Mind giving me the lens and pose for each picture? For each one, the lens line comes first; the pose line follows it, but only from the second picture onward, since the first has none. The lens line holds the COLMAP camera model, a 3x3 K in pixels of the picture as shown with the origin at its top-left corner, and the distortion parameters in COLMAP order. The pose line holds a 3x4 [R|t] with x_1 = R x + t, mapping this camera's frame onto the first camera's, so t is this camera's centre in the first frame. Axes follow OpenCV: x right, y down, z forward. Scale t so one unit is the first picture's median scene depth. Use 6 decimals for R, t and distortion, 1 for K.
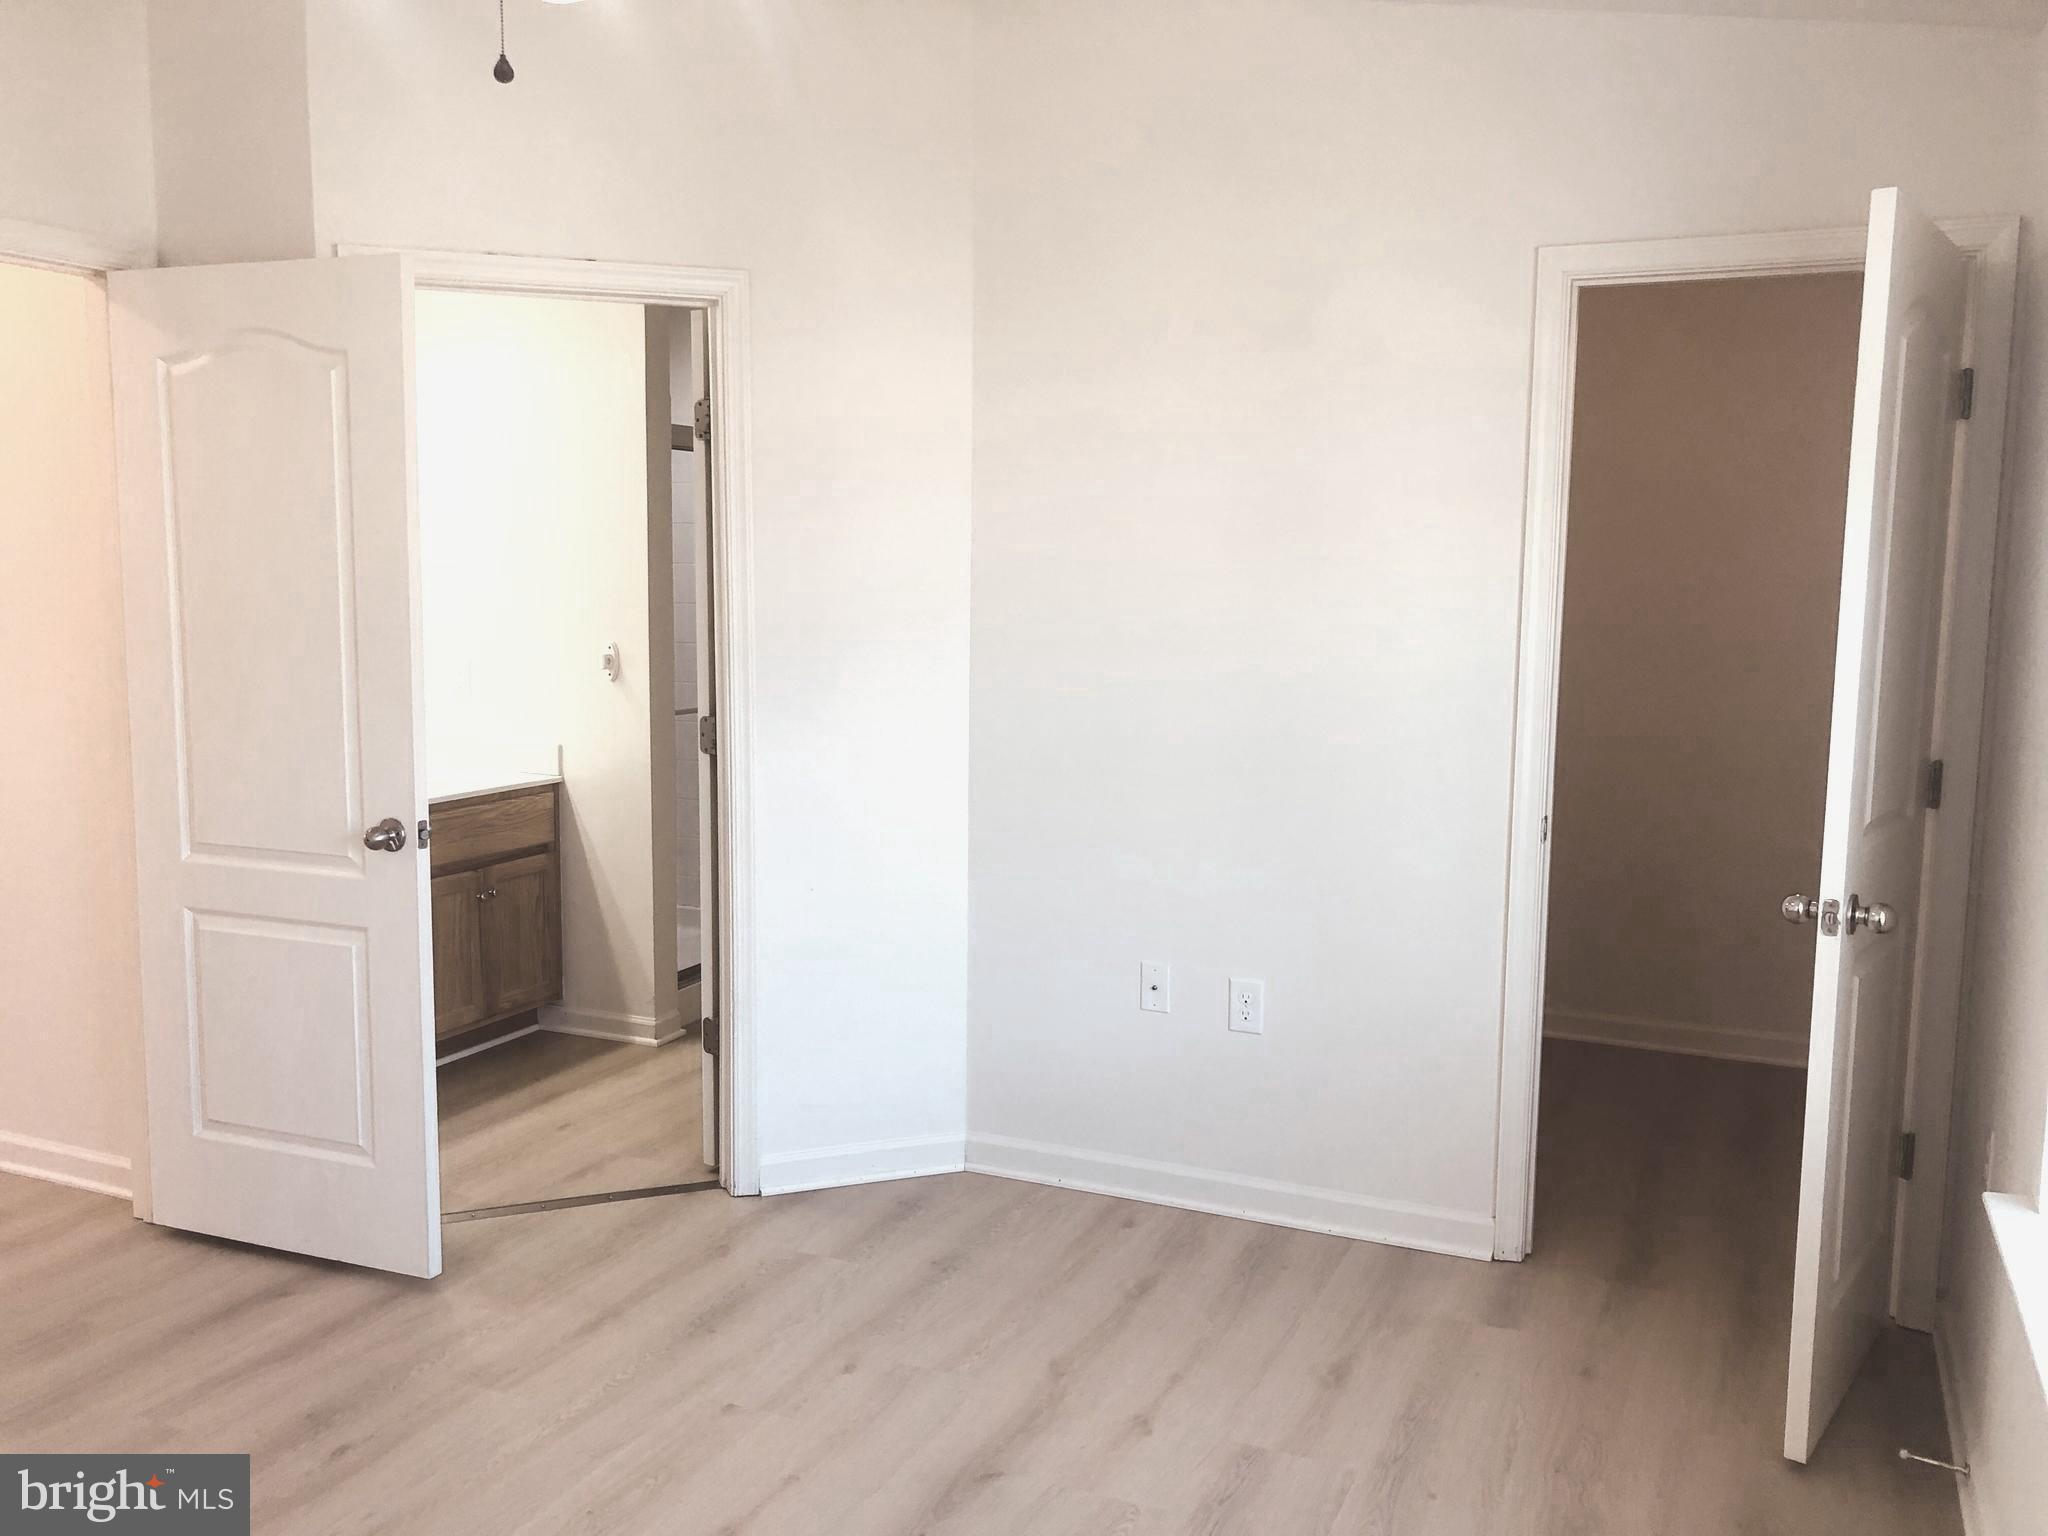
lens RADIAL K [[1681.4, 0, 1022.4], [0, 1681.4, 757.6], [0, 0, 1]] dist [0.059558, -0.073695]
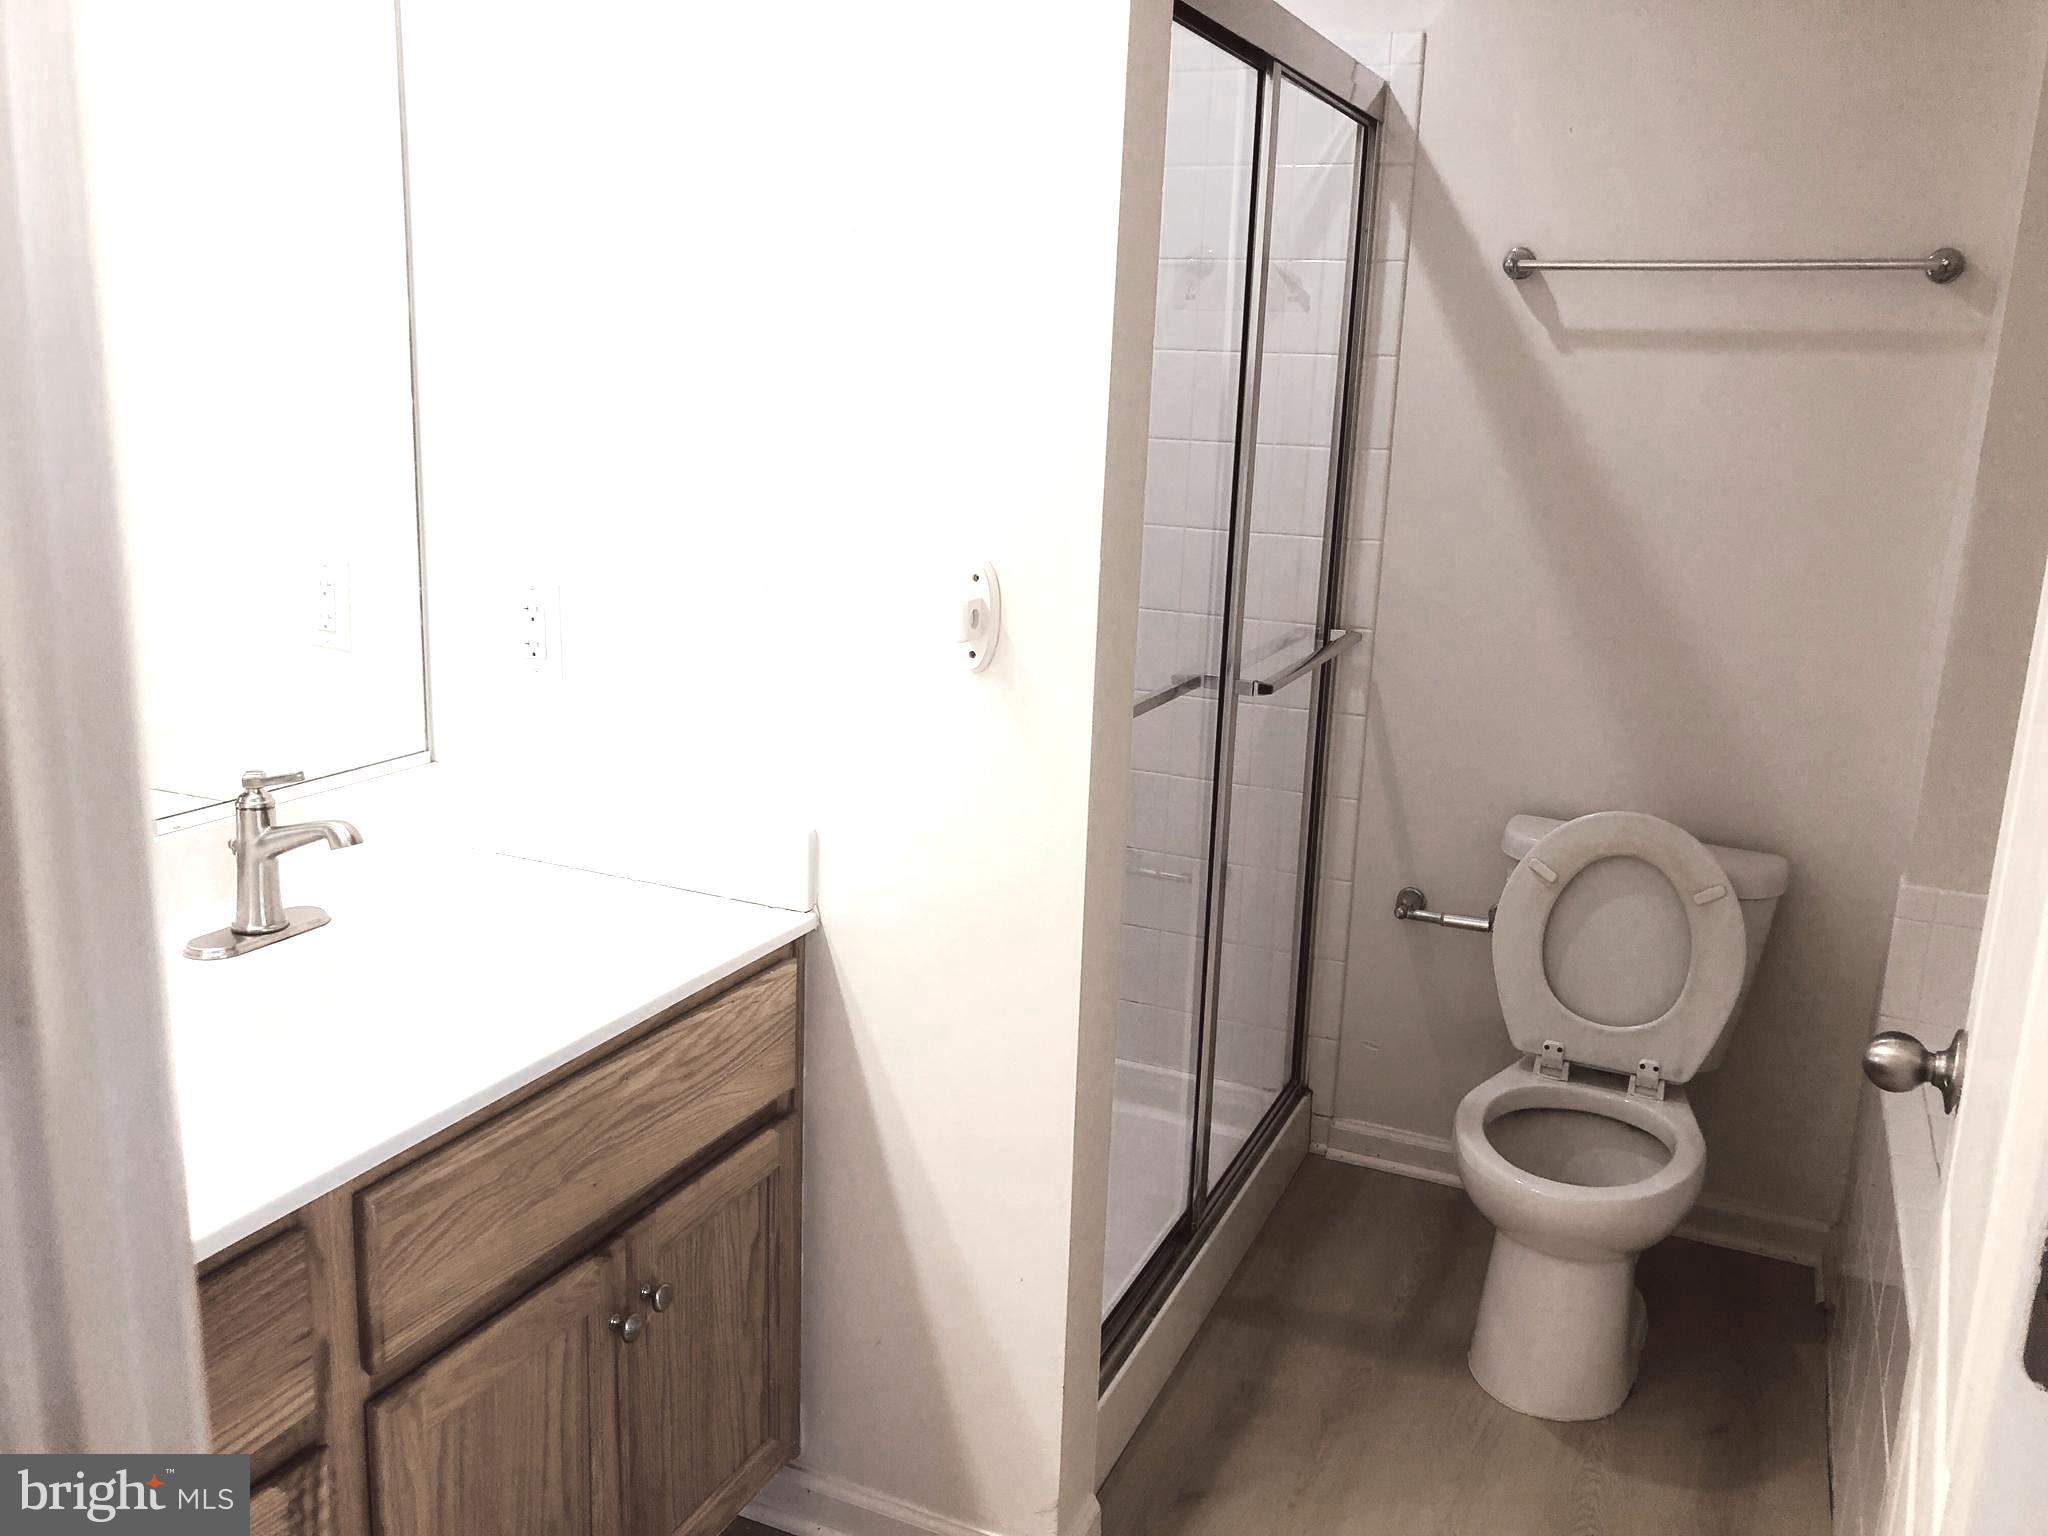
lens RADIAL K [[1681.4, 0, 1022.4], [0, 1681.4, 757.6], [0, 0, 1]] dist [0.059558, -0.073695]
pose [[0.999603, 0.027203, 0.007372, -0.233522], [-0.027891, 0.992379, 0.120027, -0.069118], [-0.004050, -0.120185, 0.992743, 0.644786]]
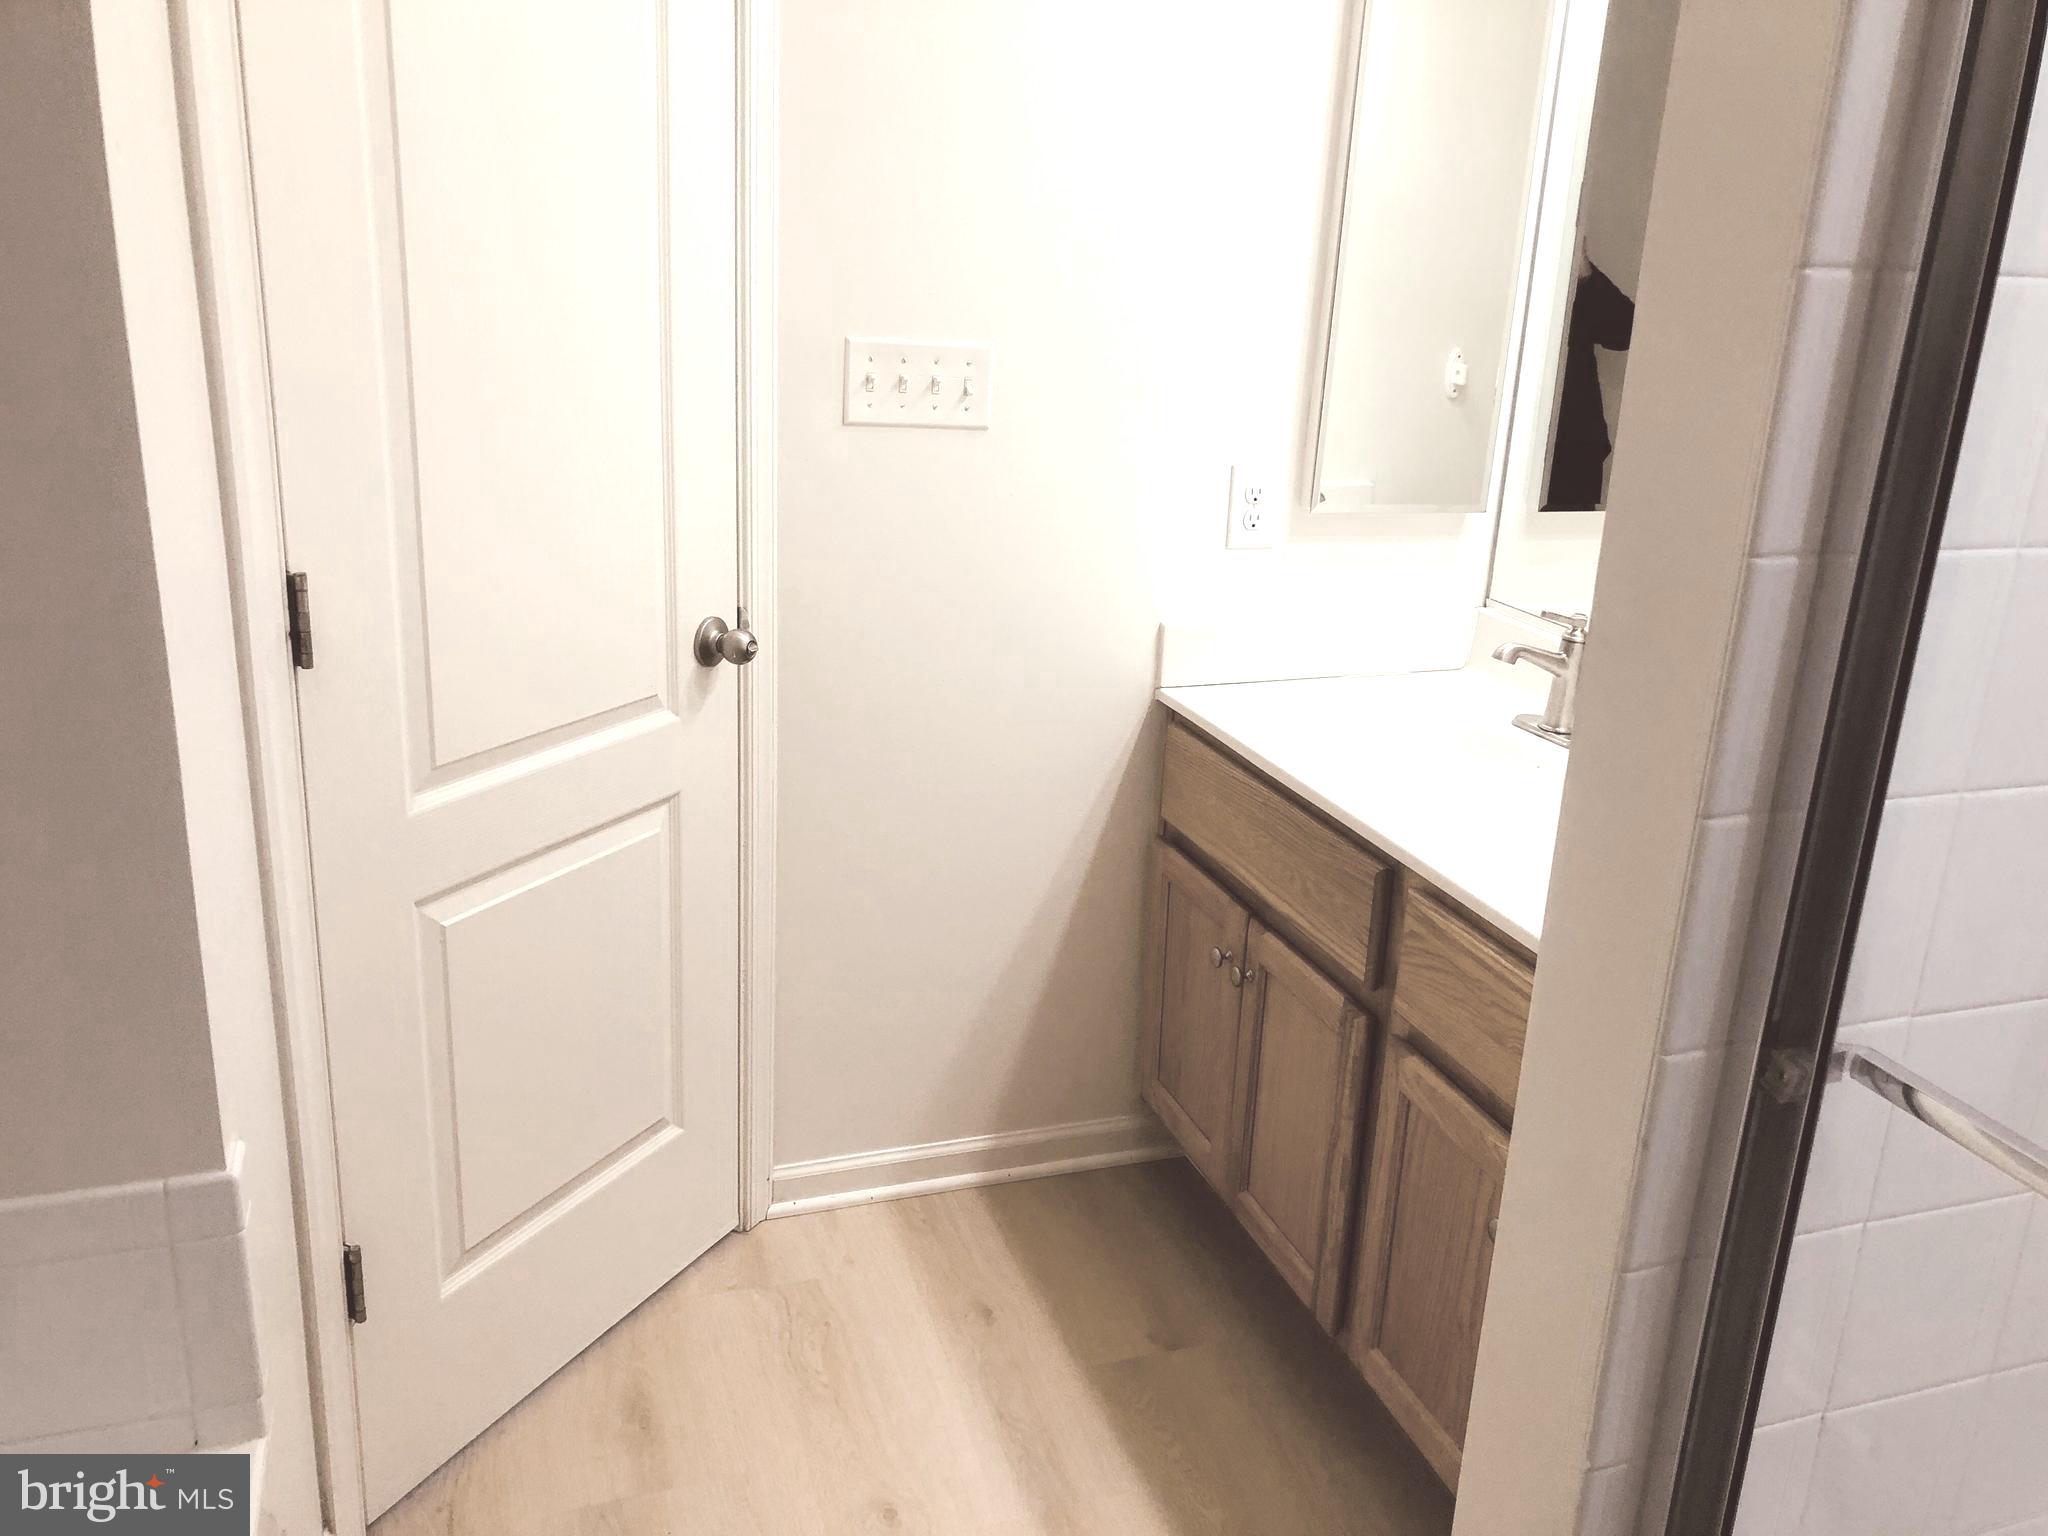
lens RADIAL K [[1681.4, 0, 1022.4], [0, 1681.4, 757.6], [0, 0, 1]] dist [0.059558, -0.073695]
pose [[-0.724783, 0.171445, -0.667305, -0.027406], [-0.131574, 0.916277, 0.378319, -0.121926], [0.676297, 0.361999, -0.641544, 1.067609]]
